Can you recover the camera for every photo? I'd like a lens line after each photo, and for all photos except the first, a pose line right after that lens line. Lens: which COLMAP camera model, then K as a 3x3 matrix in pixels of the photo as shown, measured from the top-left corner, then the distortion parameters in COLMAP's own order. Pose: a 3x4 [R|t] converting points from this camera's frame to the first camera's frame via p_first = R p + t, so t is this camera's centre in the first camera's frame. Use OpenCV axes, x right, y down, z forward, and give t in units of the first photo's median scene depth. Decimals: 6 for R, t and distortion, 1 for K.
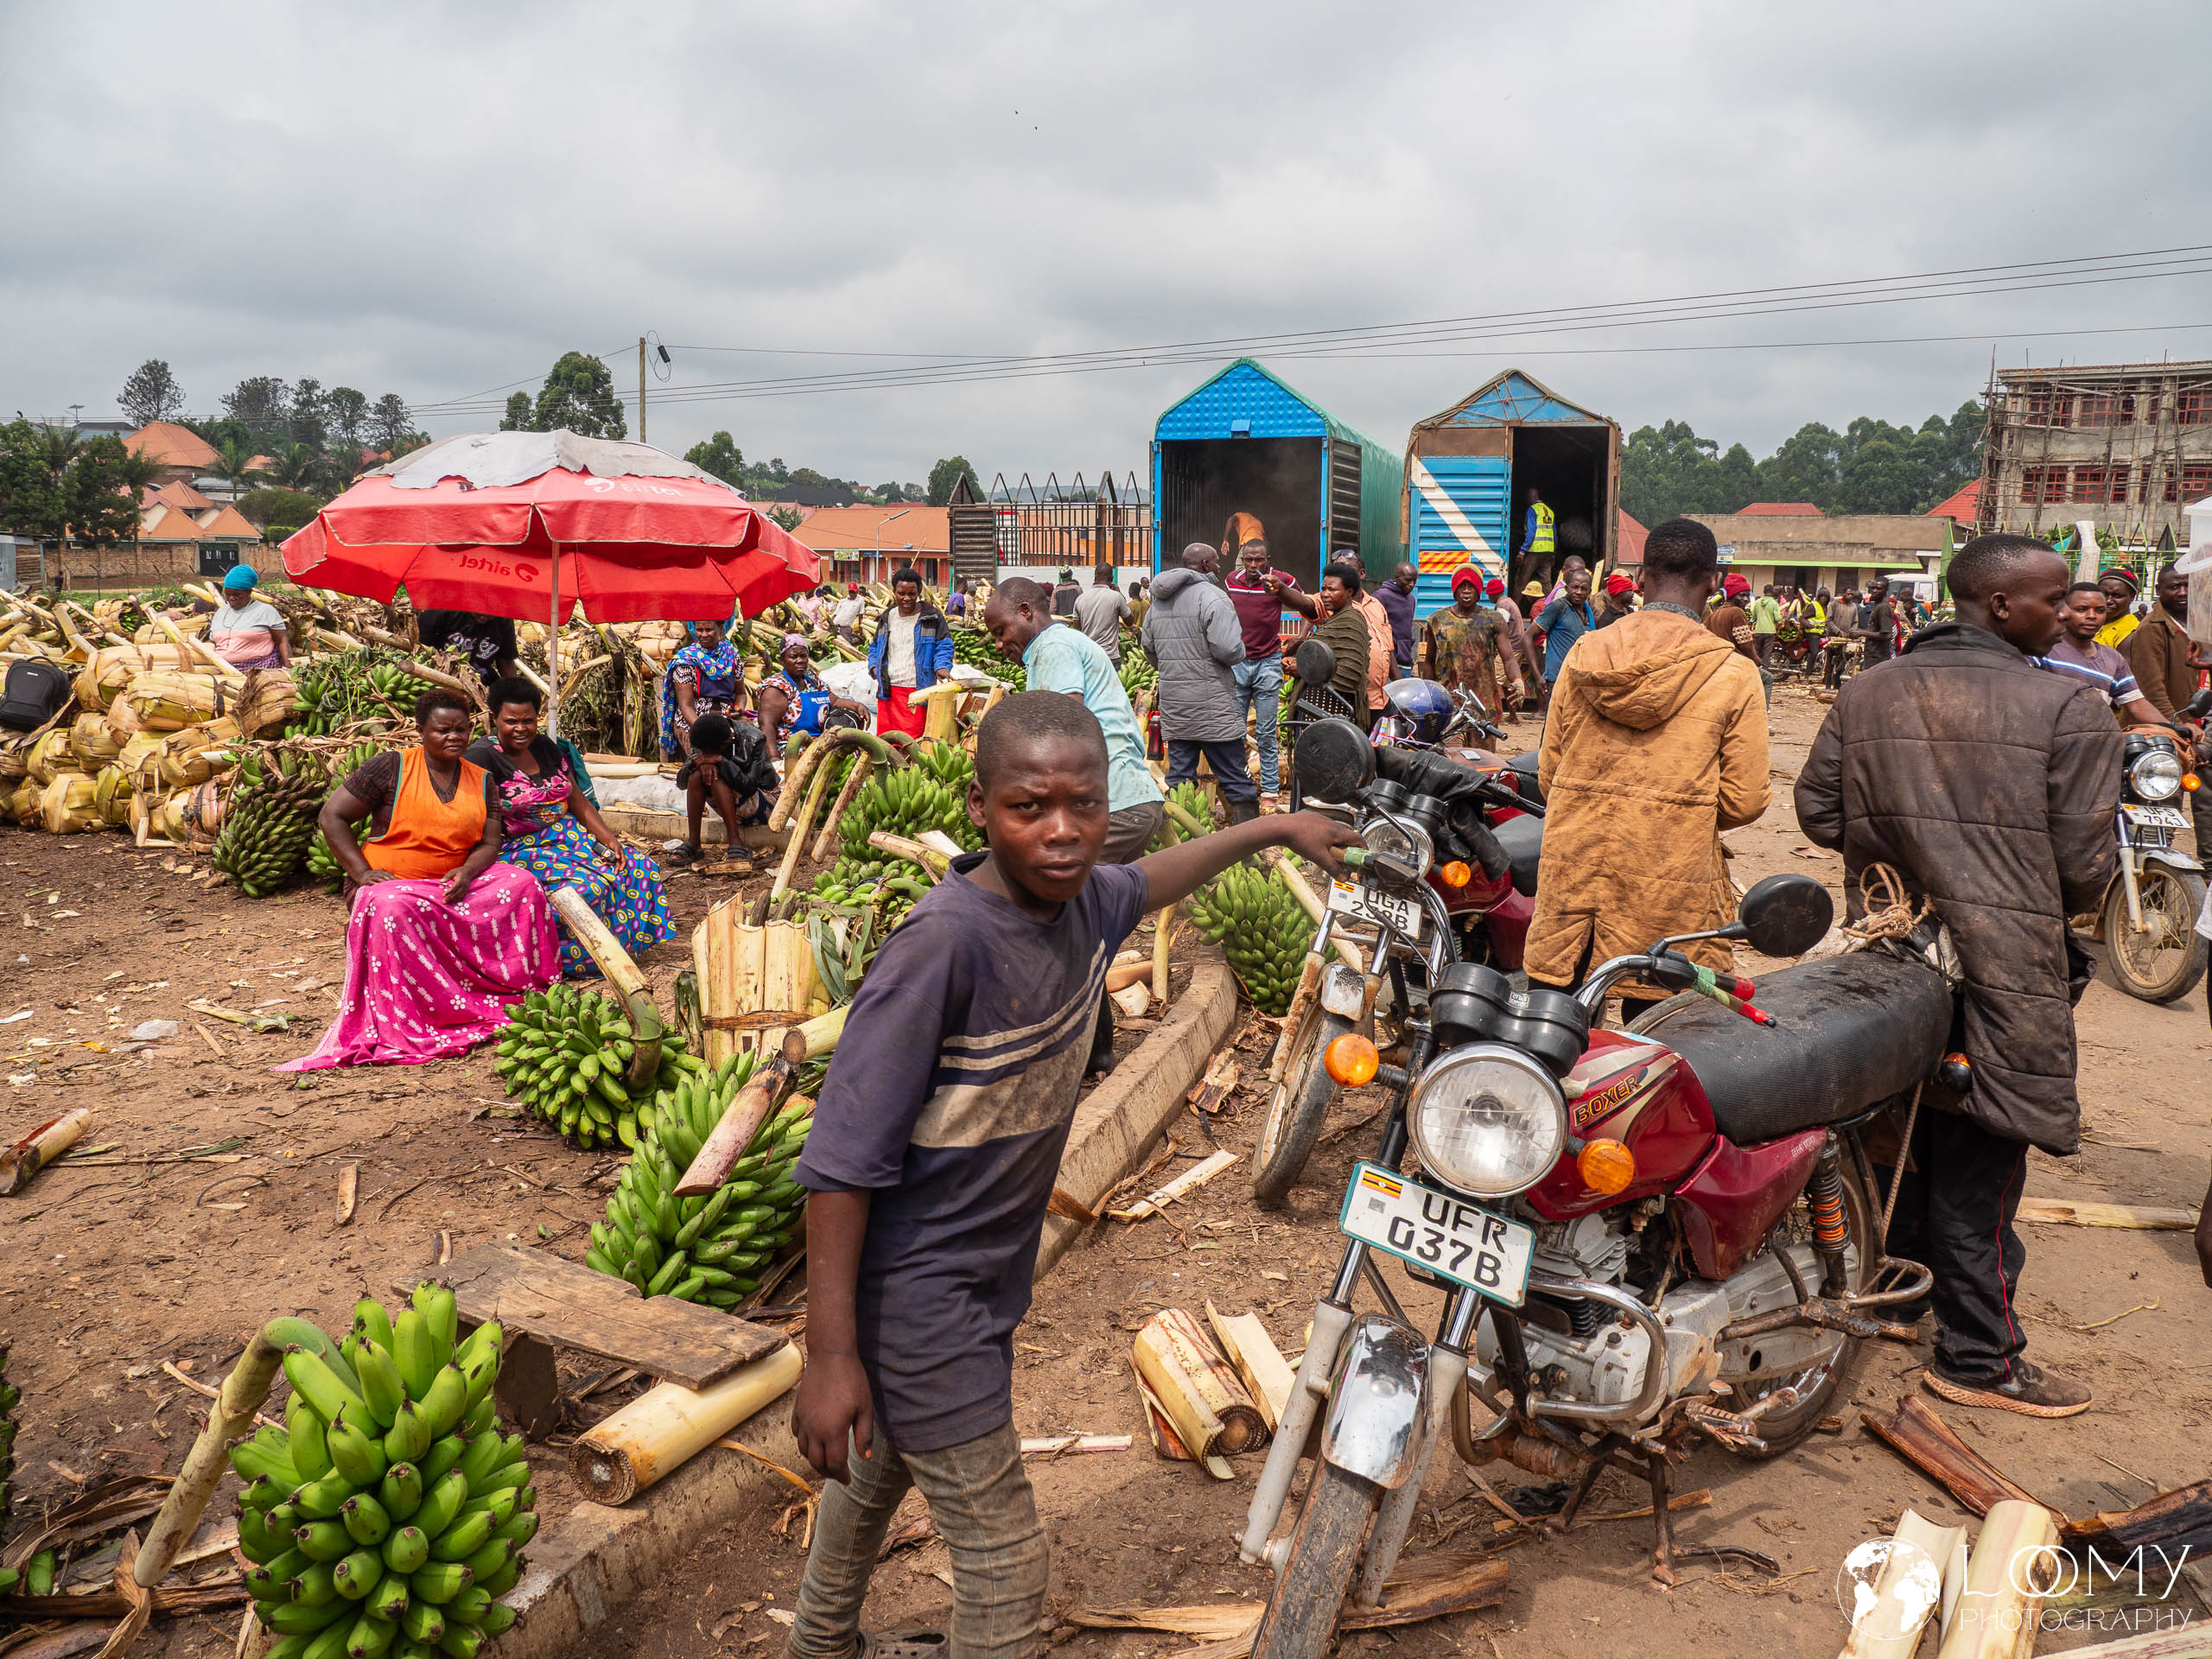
lens RADIAL K [[1632.8, 0, 1106.0], [0, 1632.8, 829.5], [0, 0, 1]] dist [-0.085452, 0.075134]
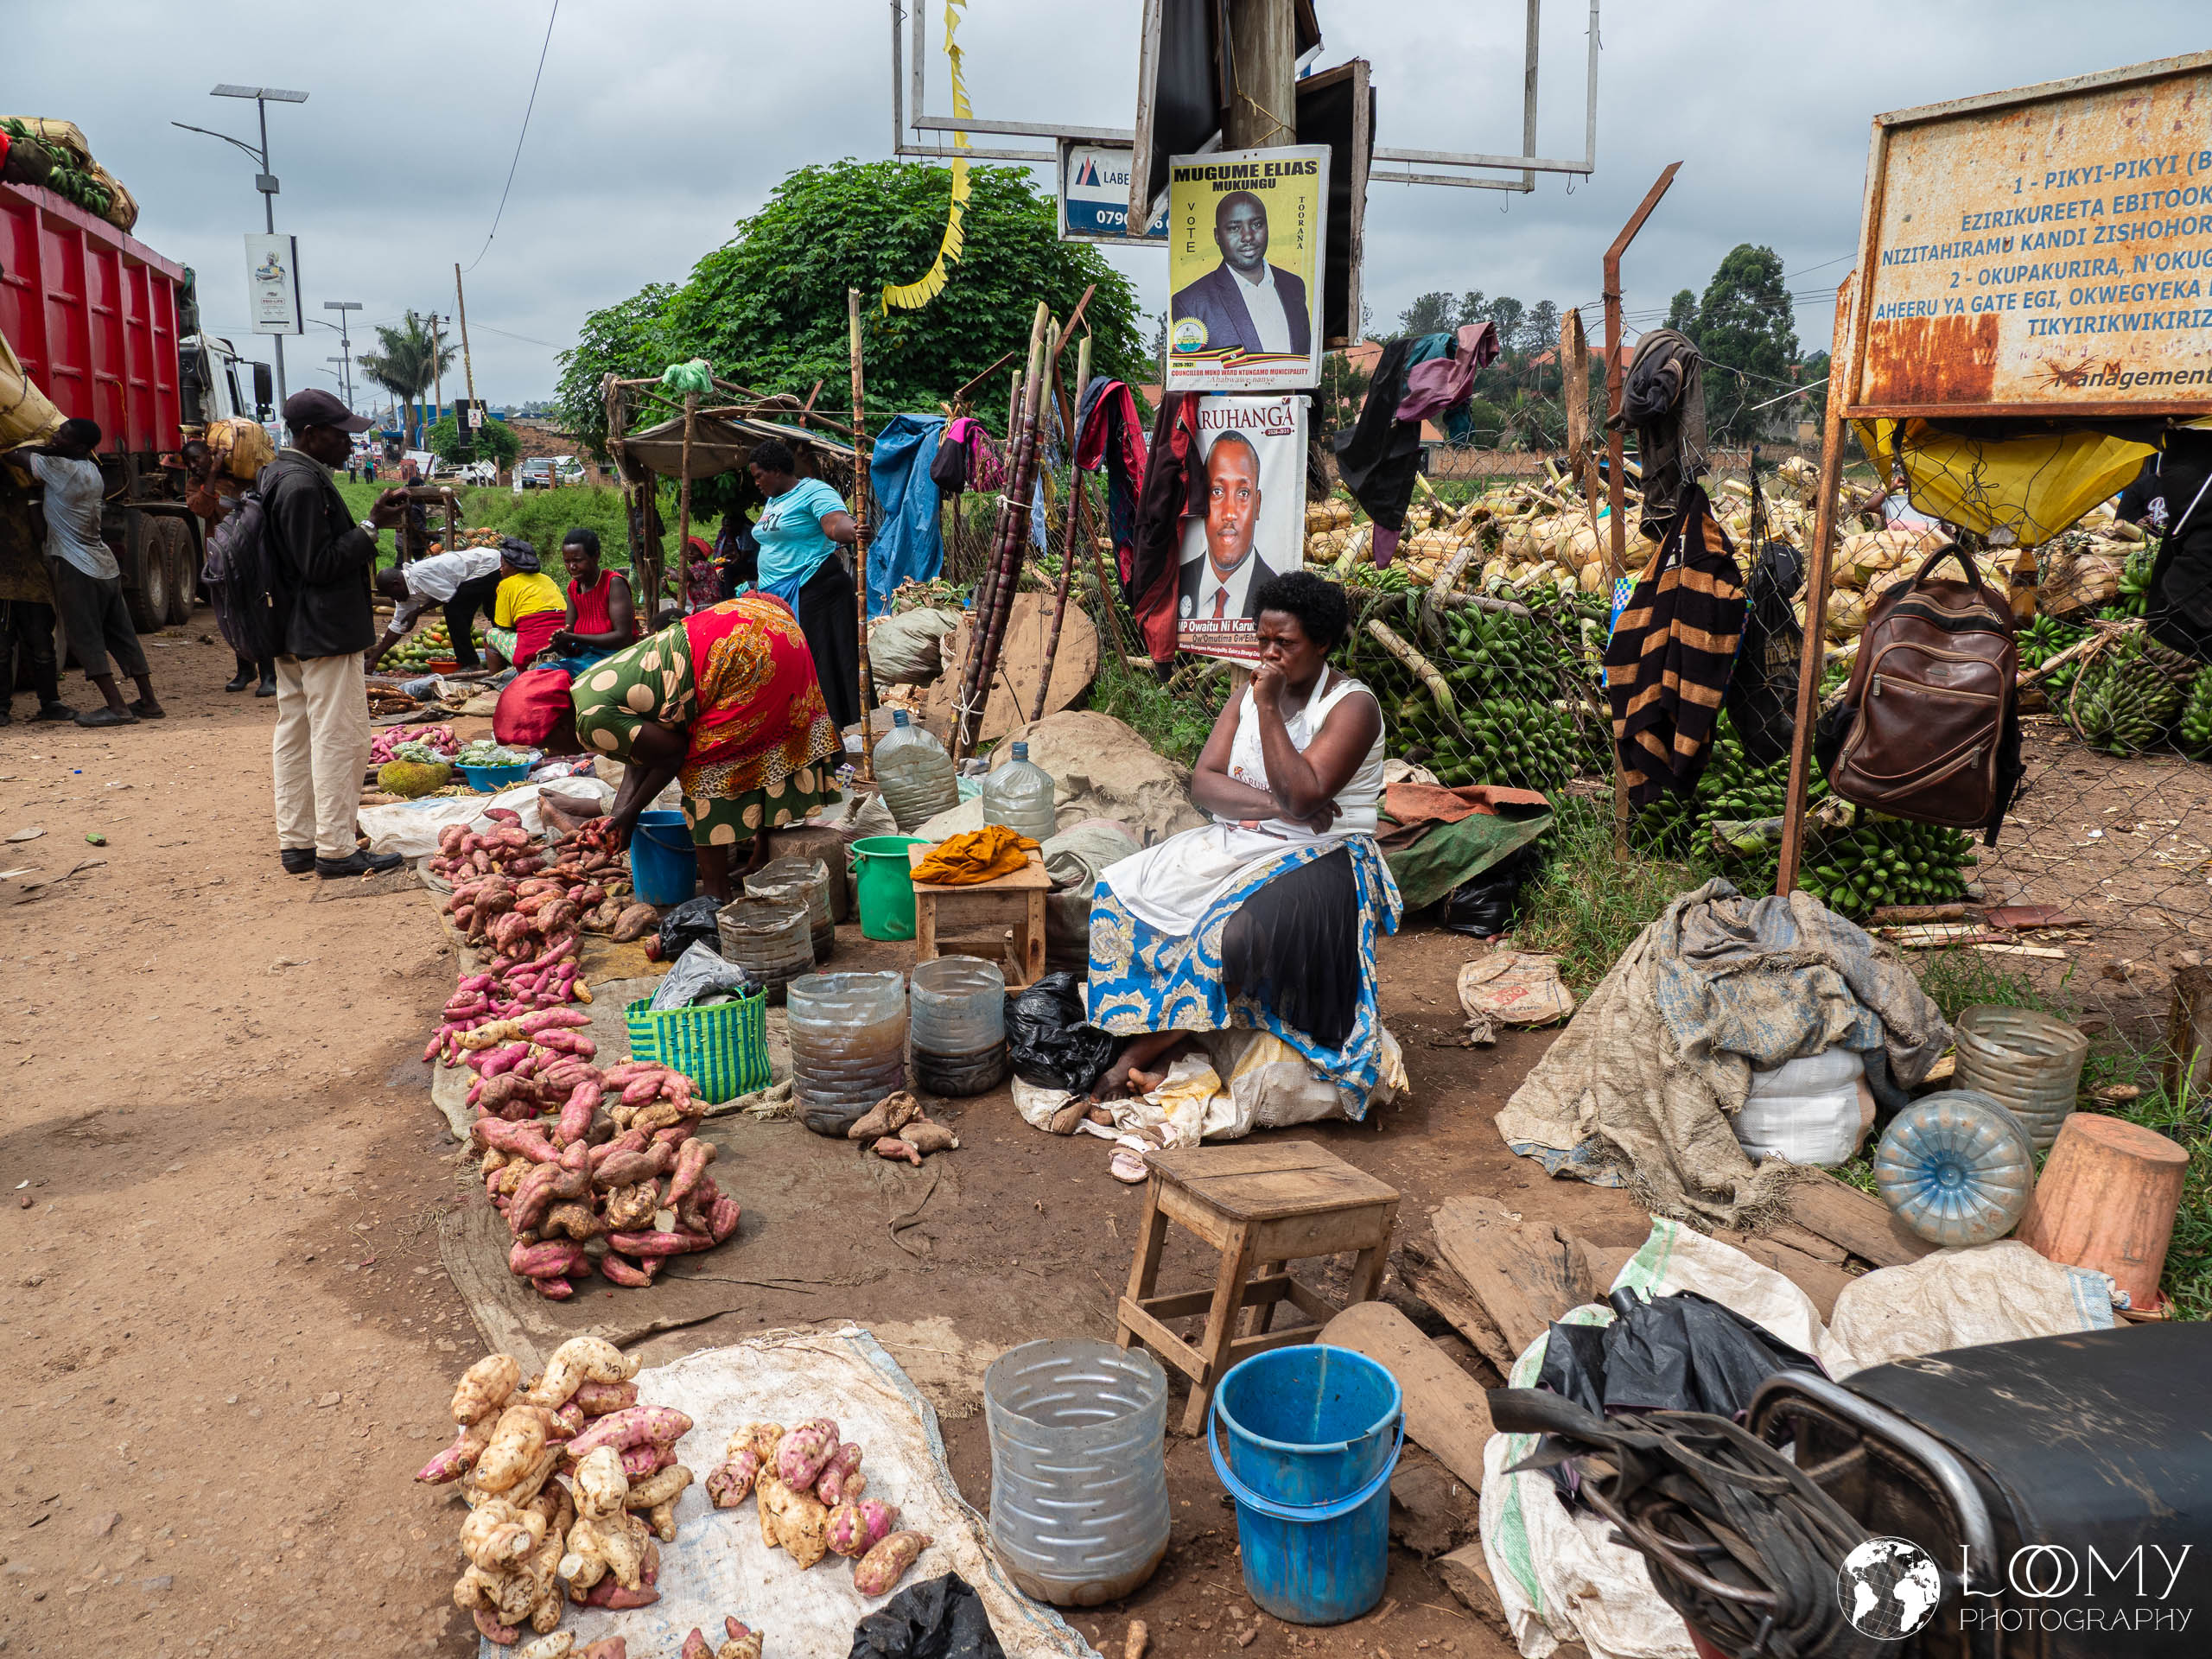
lens RADIAL K [[1632.8, 0, 1106.0], [0, 1632.8, 829.5], [0, 0, 1]] dist [-0.085452, 0.075134]
pose [[0.854237, 0.078780, -0.513880, -0.127081], [-0.046185, 0.996044, 0.075922, 0.009170], [0.517828, -0.041122, 0.854496, -0.076541]]
